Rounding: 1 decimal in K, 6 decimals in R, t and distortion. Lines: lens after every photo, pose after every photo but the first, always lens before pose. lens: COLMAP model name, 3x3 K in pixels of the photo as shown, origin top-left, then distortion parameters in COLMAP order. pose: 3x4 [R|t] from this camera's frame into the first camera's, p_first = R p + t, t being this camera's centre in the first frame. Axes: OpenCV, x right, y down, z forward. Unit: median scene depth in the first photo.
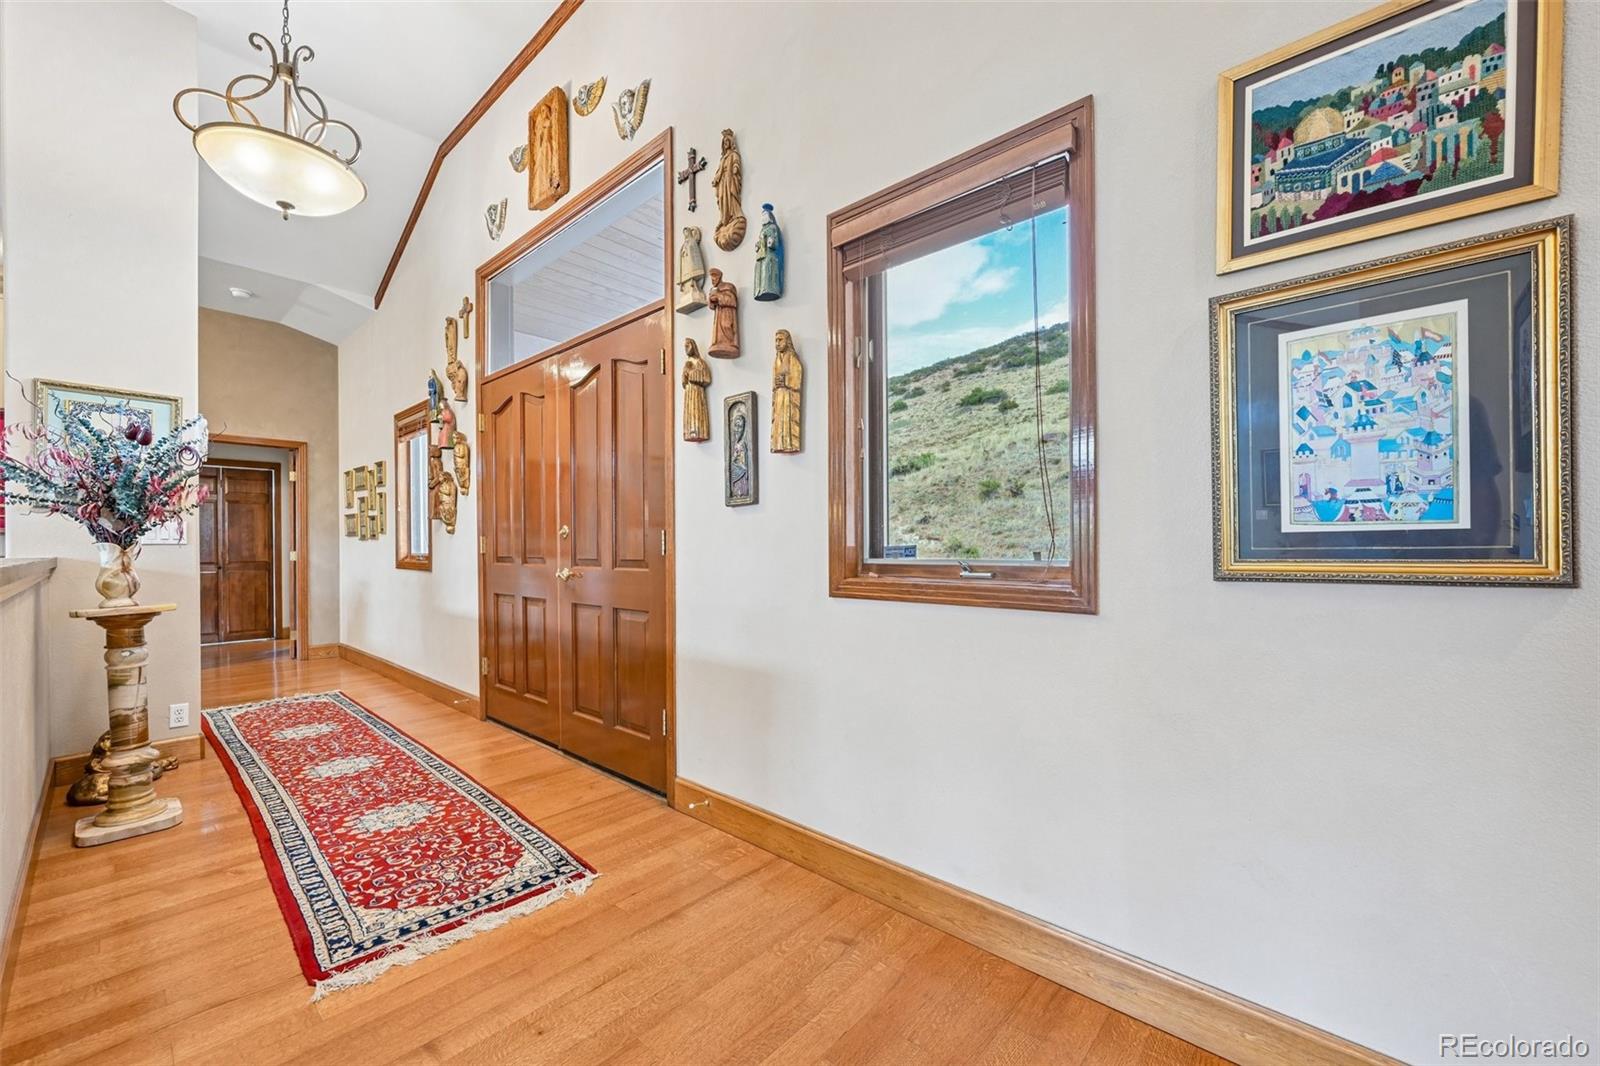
lens RADIAL K [[629.4, 0, 806.2], [0, 629.4, 549.6], [0, 0, 1]] dist [-0.000473, 0.000218]
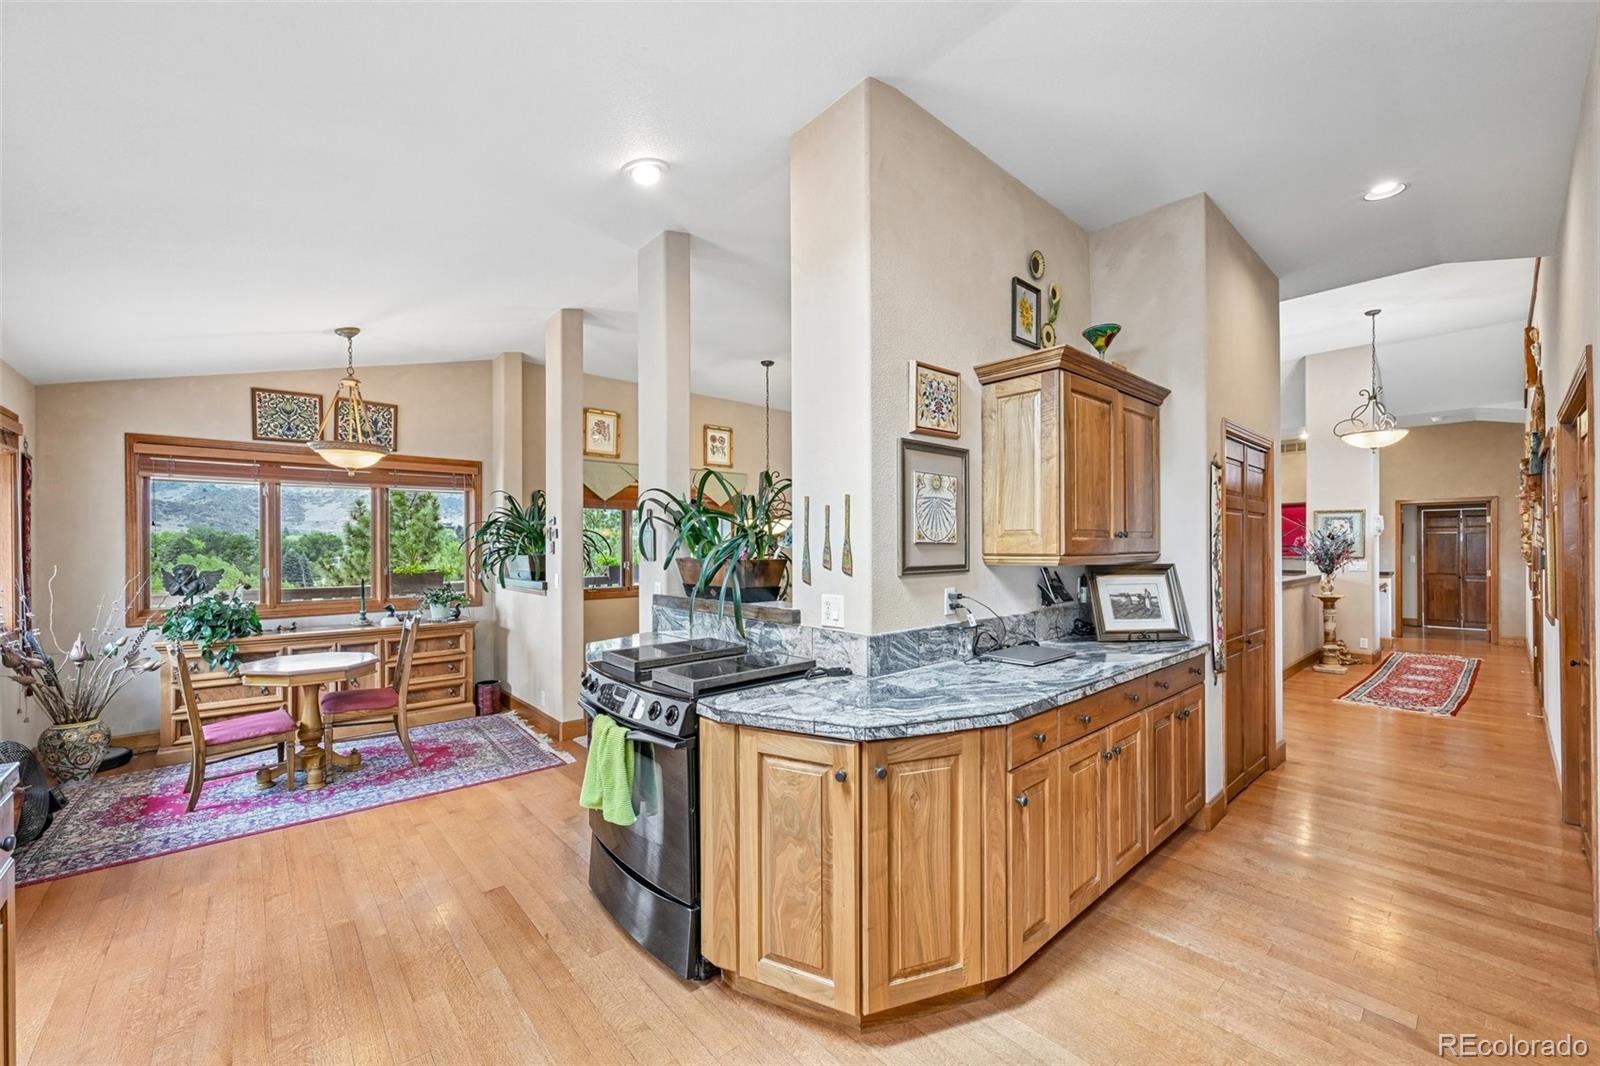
lens RADIAL K [[629.4, 0, 800.8], [0, 629.4, 545.6], [0, 0, 1]] dist [-0.000473, 0.000218]
pose [[-0.109525, 0.003705, -0.993977, 2.138788], [-0.001247, 0.999992, 0.003865, -0.149624], [0.993983, 0.001662, -0.109519, -1.141350]]
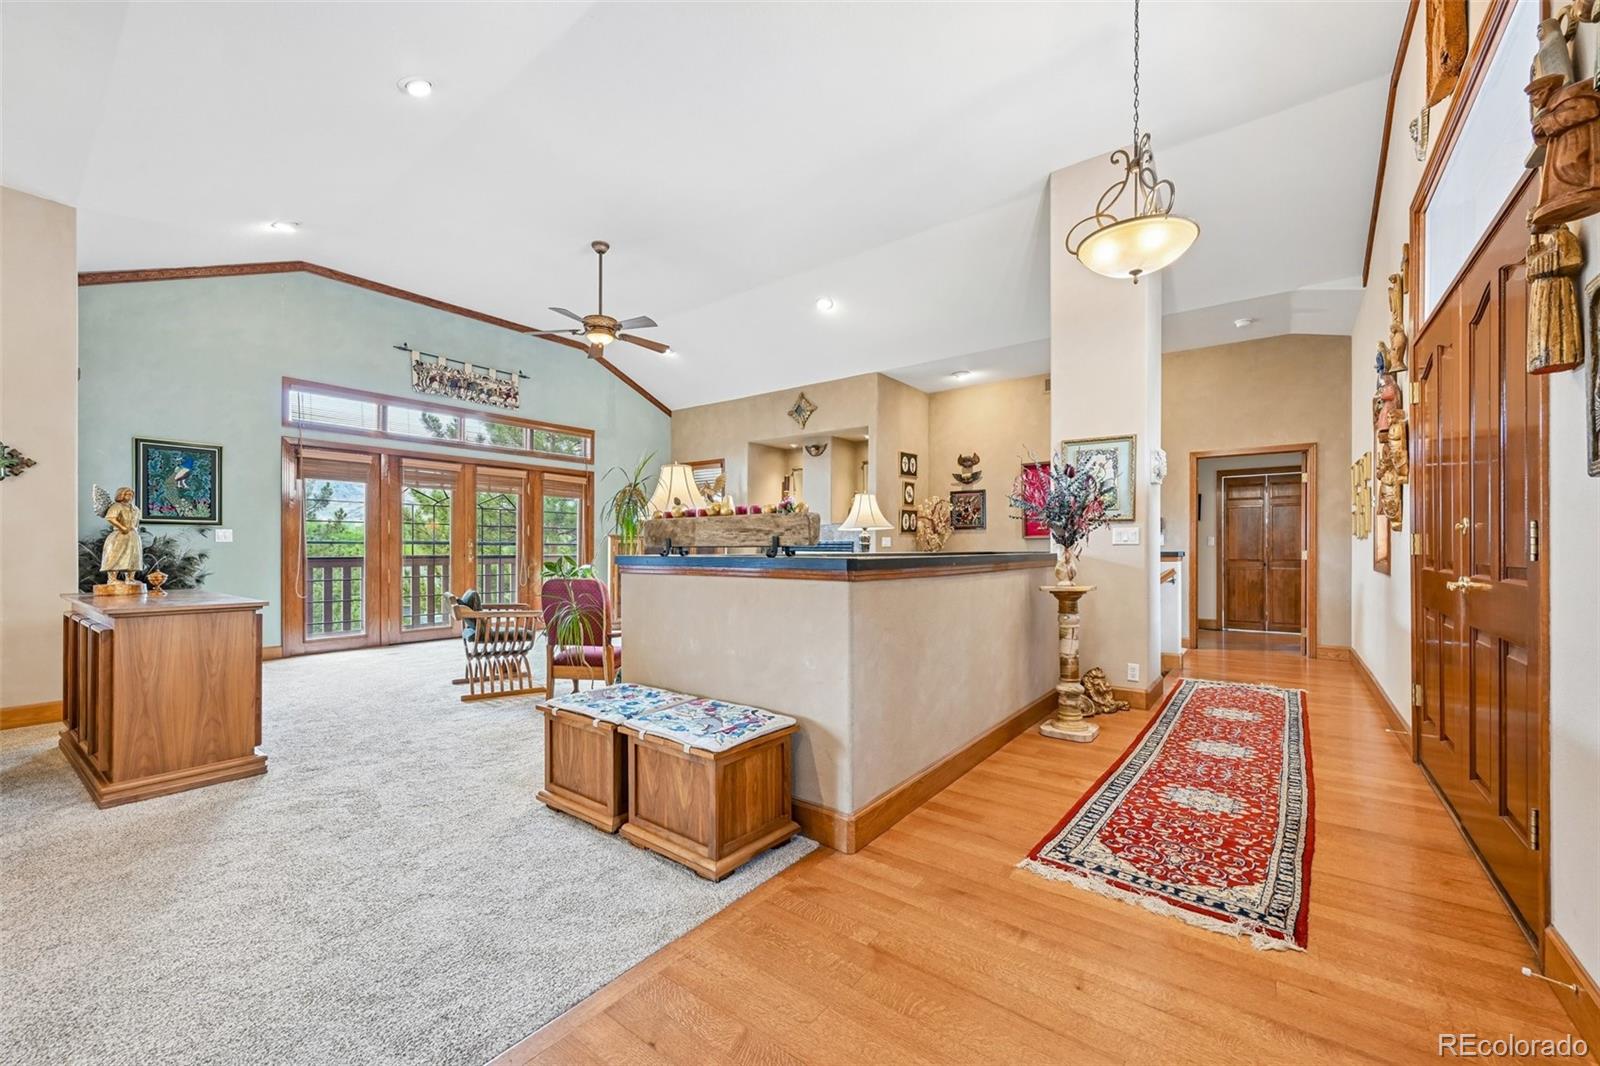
lens RADIAL K [[629.4, 0, 799.4], [0, 629.4, 548.5], [0, 0, 1]] dist [-0.000473, 0.000218]
pose [[0.077386, 0.004417, -0.996991, 0.379435], [-0.004026, 0.999983, 0.004118, -0.003671], [0.996993, 0.003695, 0.077403, 0.252057]]
